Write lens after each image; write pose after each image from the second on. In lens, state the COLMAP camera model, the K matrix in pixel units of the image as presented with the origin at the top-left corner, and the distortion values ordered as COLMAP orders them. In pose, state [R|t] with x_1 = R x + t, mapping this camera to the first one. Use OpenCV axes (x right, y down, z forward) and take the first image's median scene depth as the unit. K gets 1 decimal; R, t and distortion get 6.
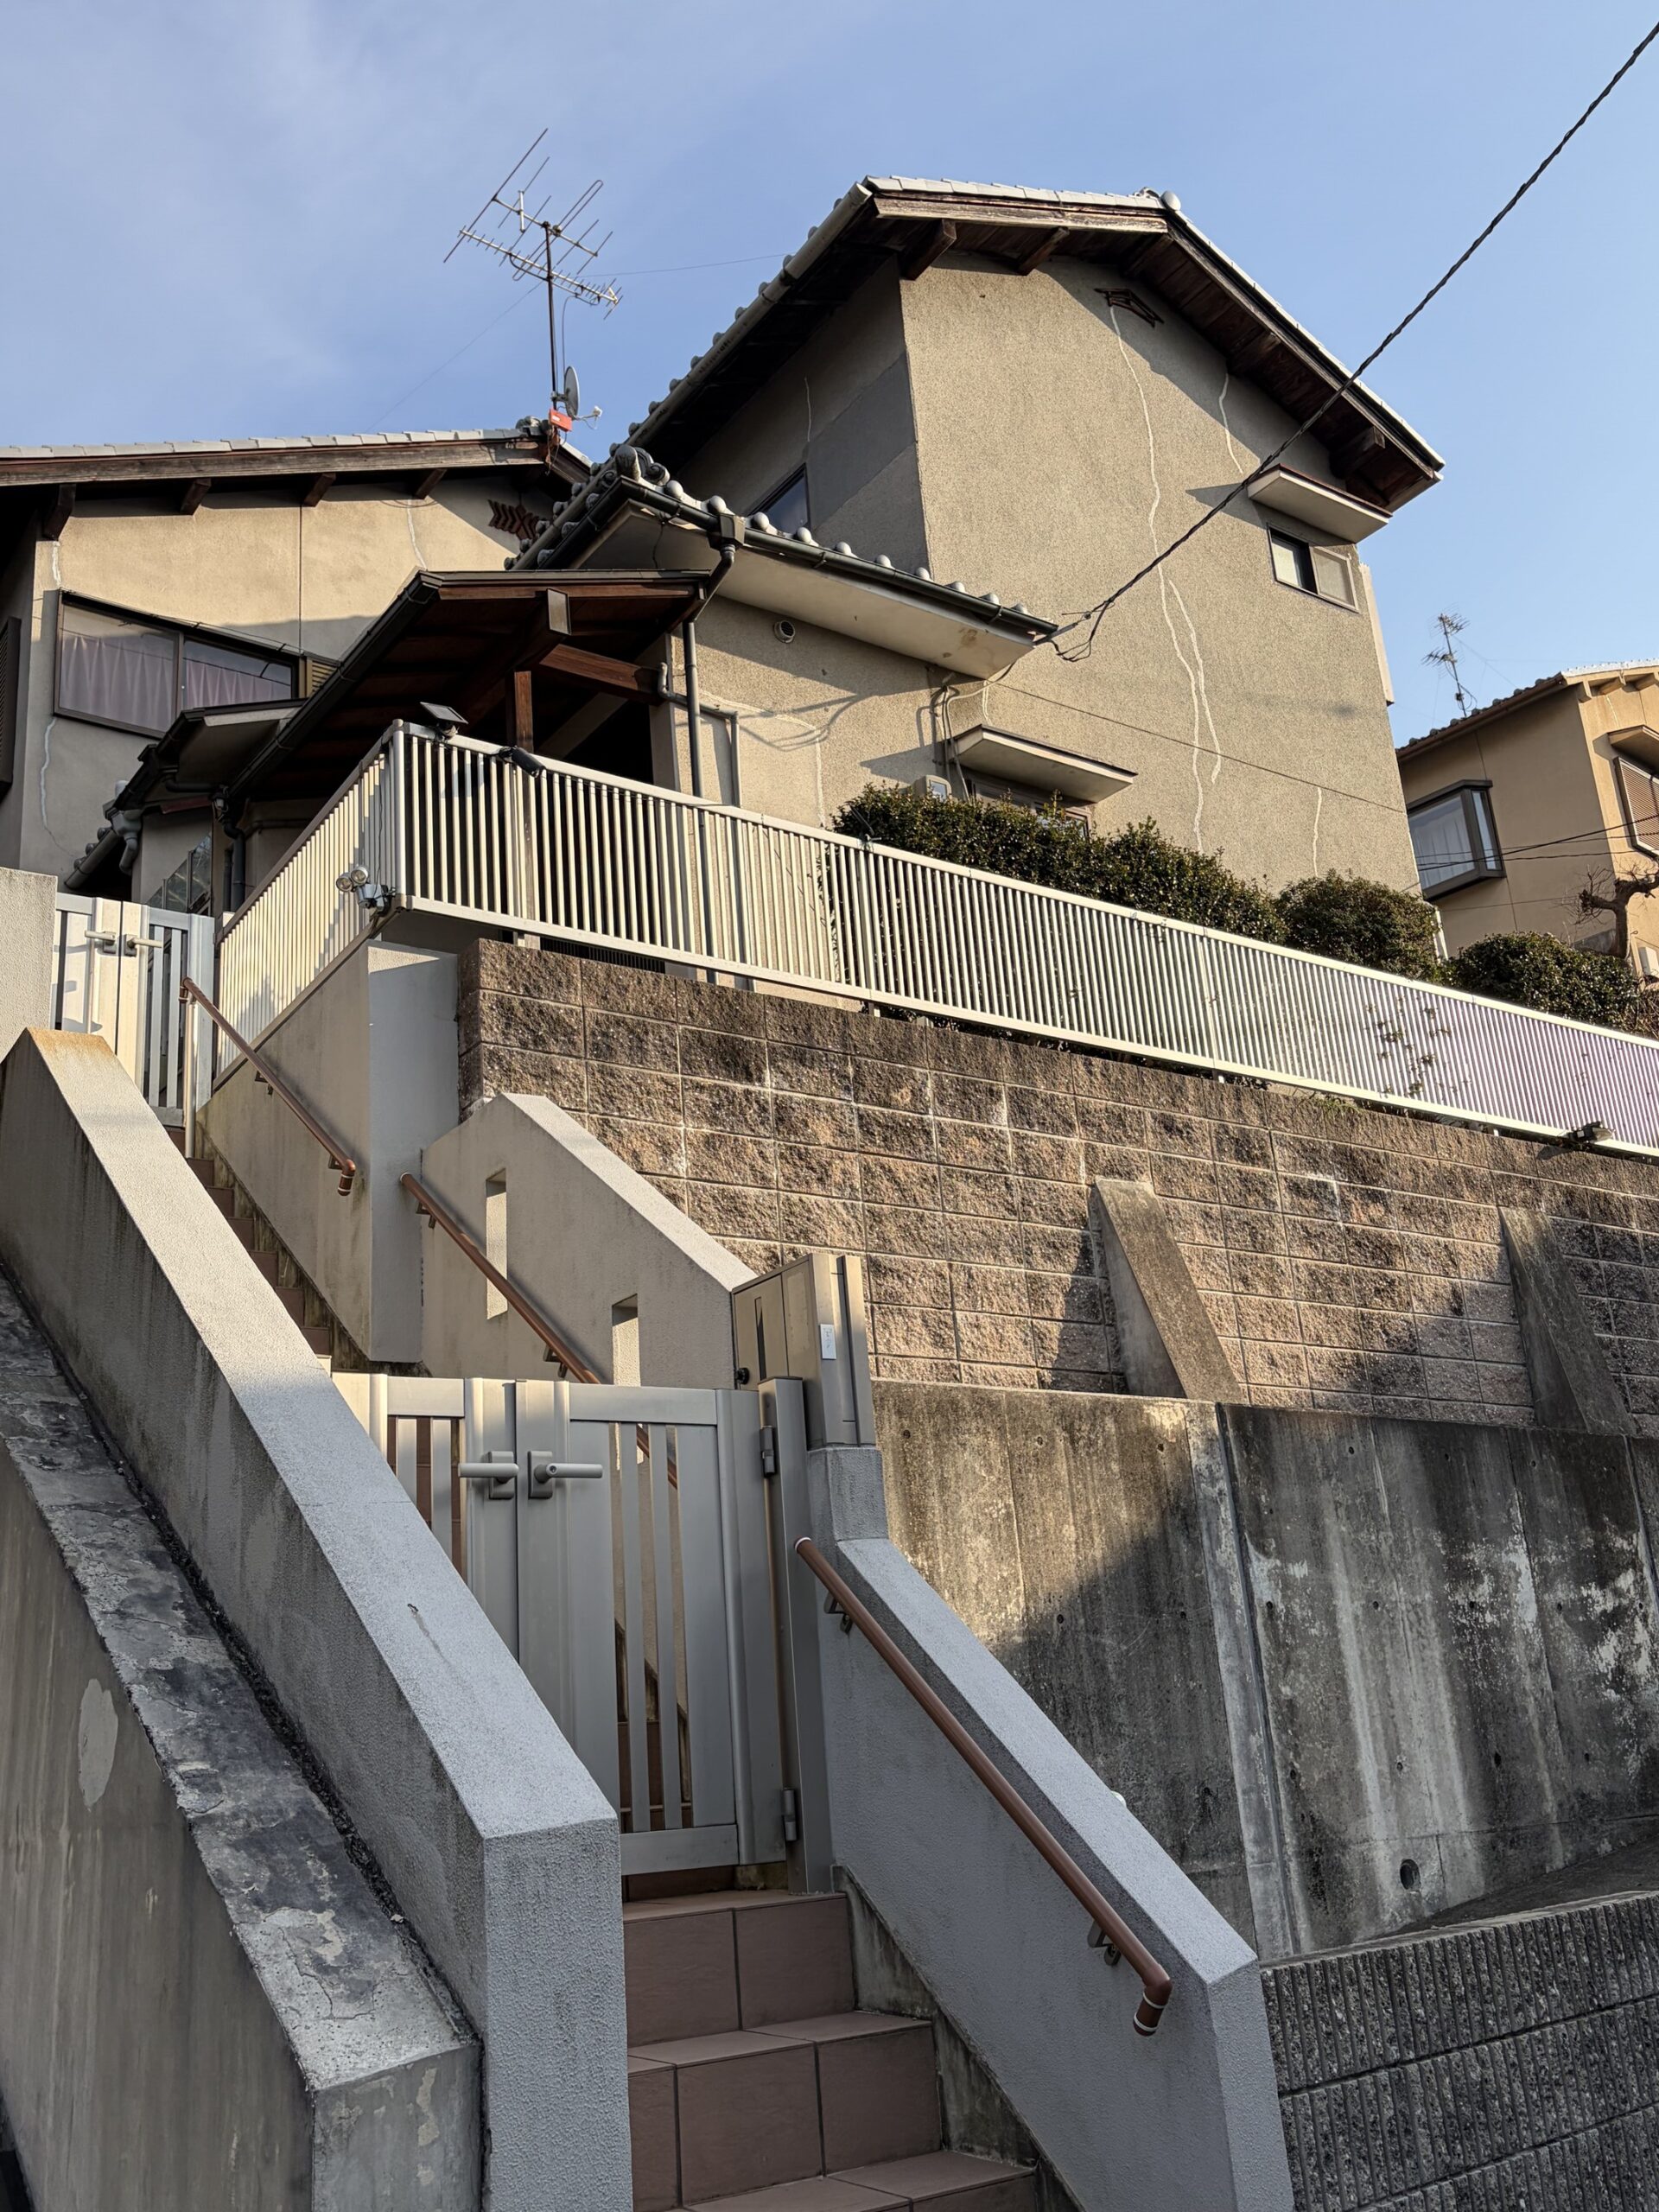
lens RADIAL K [[2070.9, 0, 832.0], [0, 2070.9, 1104.7], [0, 0, 1]] dist [0.000712, 0.000000]
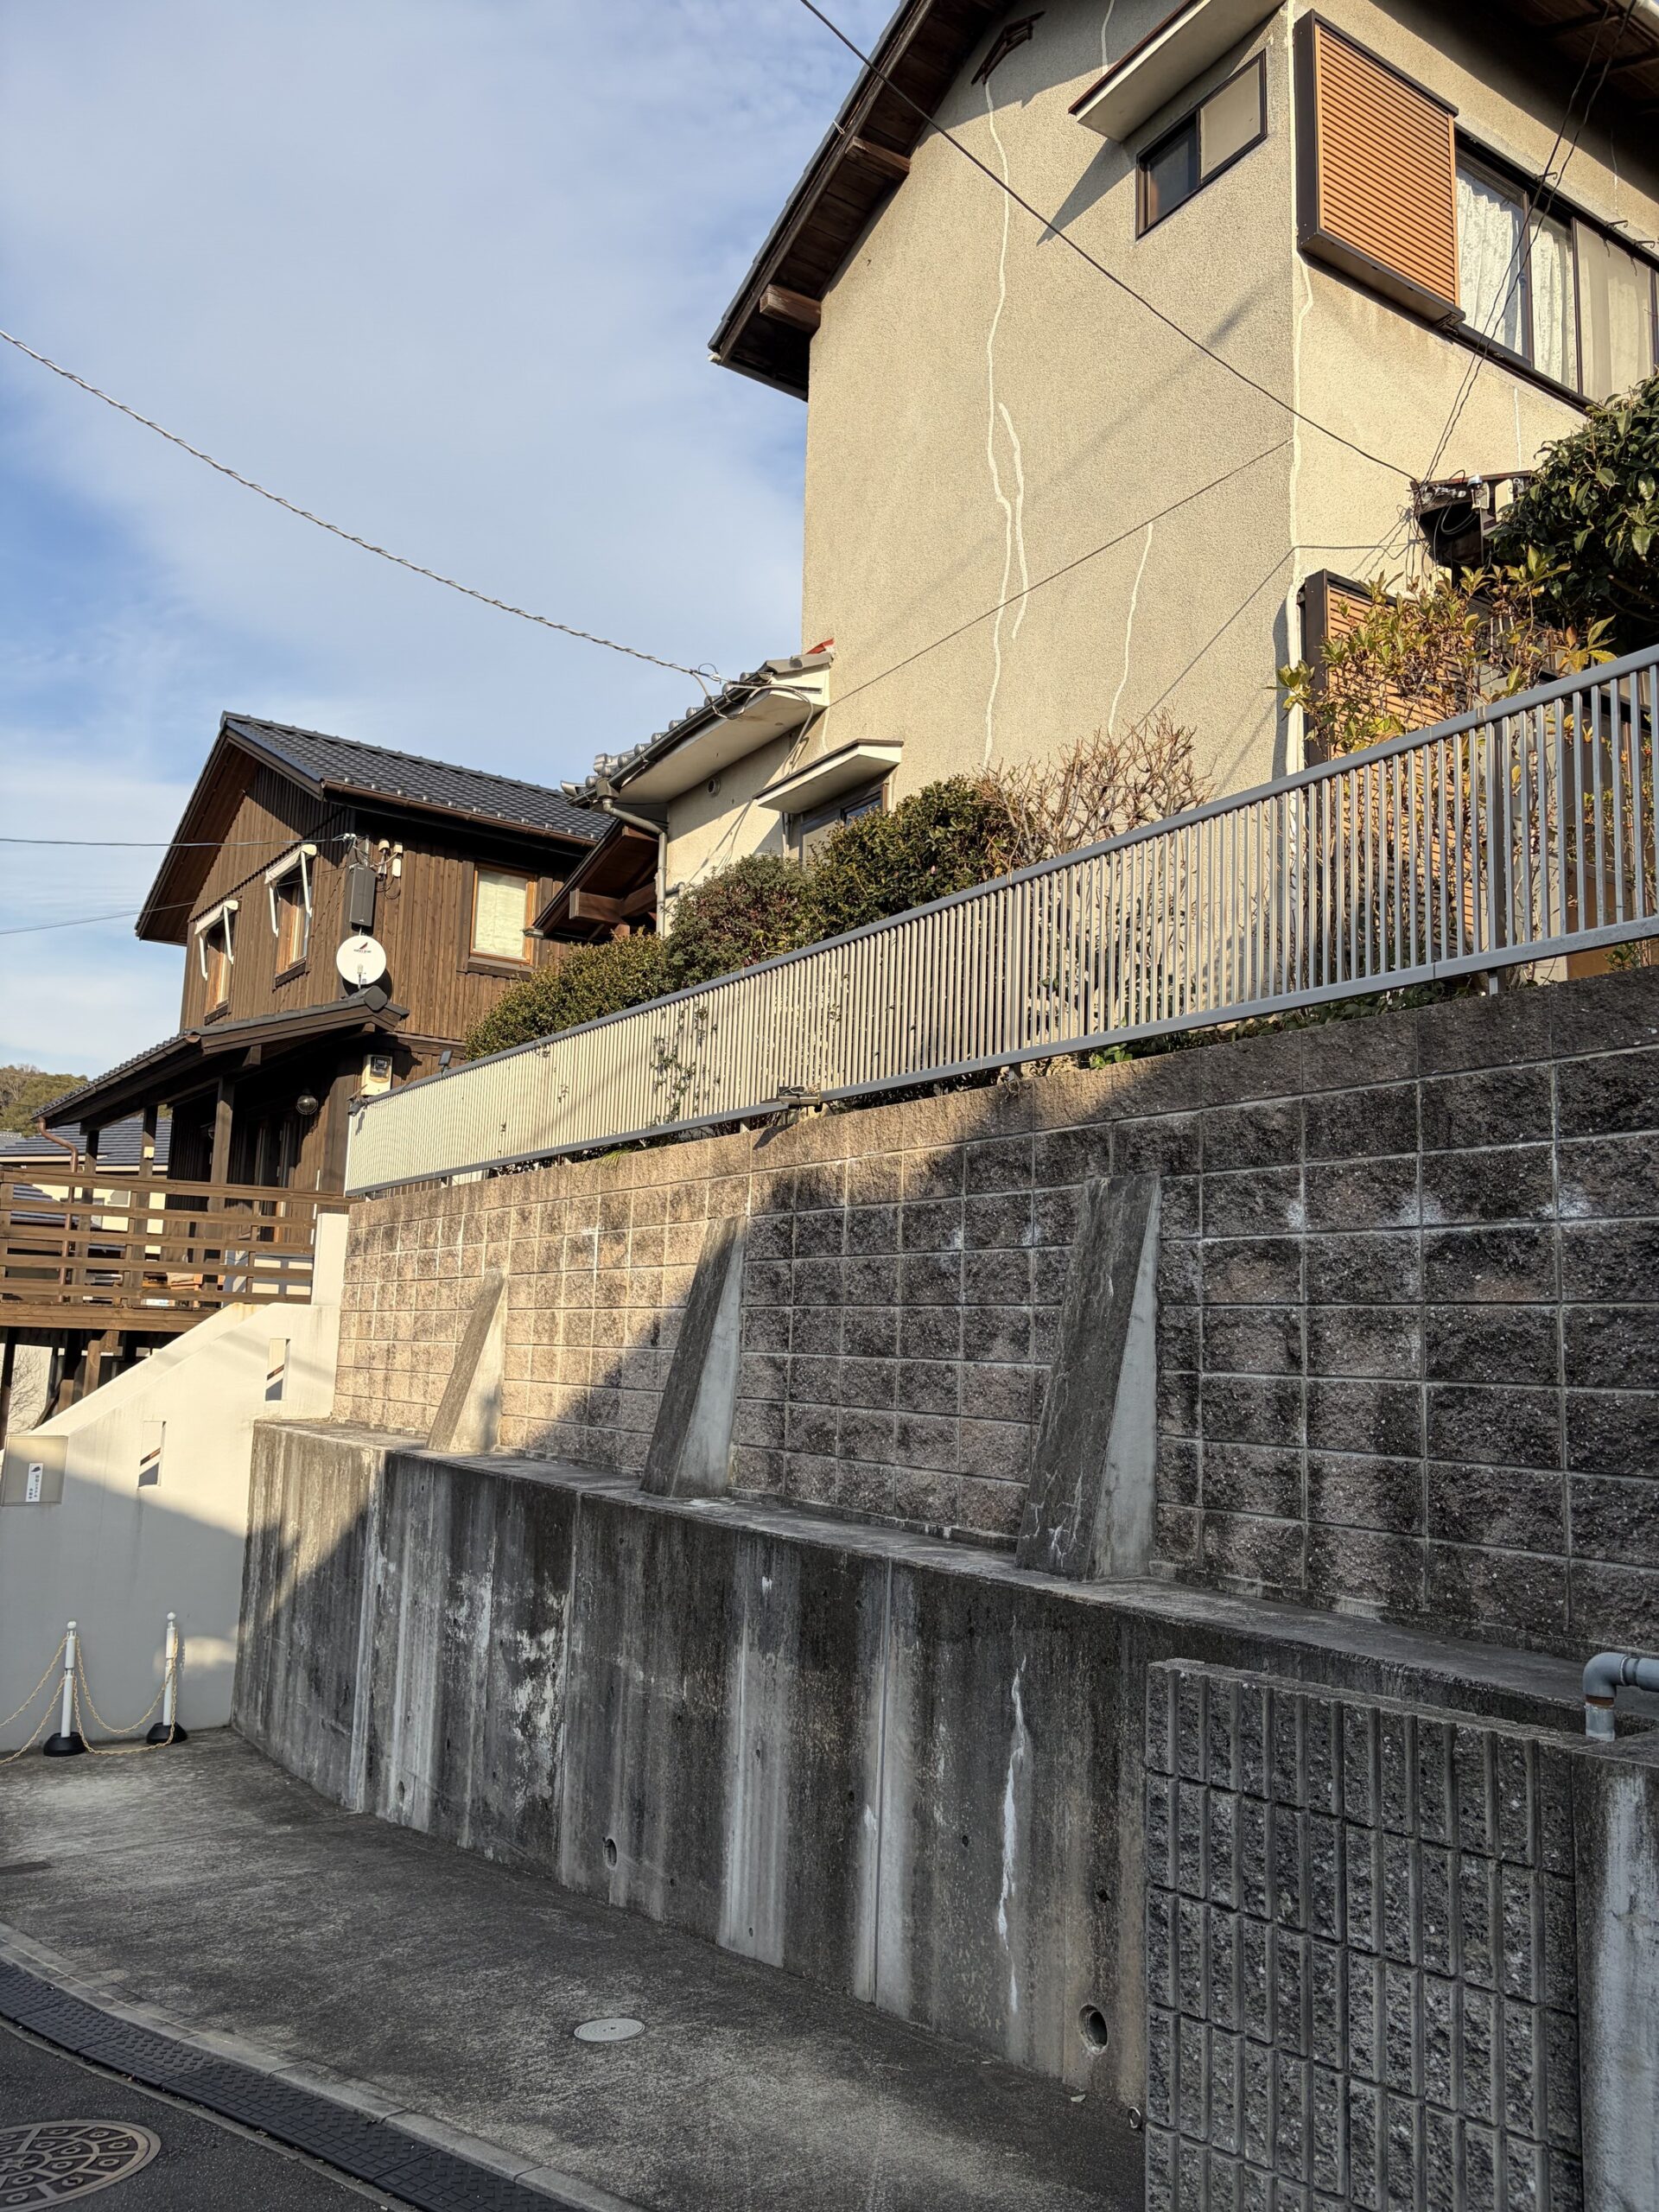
lens RADIAL K [[1658.8, 0, 833.4], [0, 1658.8, 1113.3], [0, 0, 1]] dist [0.004520, -0.001390]
pose [[-0.059687, -0.059165, -0.996462, 1.231007], [0.304542, 0.949571, -0.074623, 0.088428], [0.950627, -0.307919, -0.038659, 1.265425]]
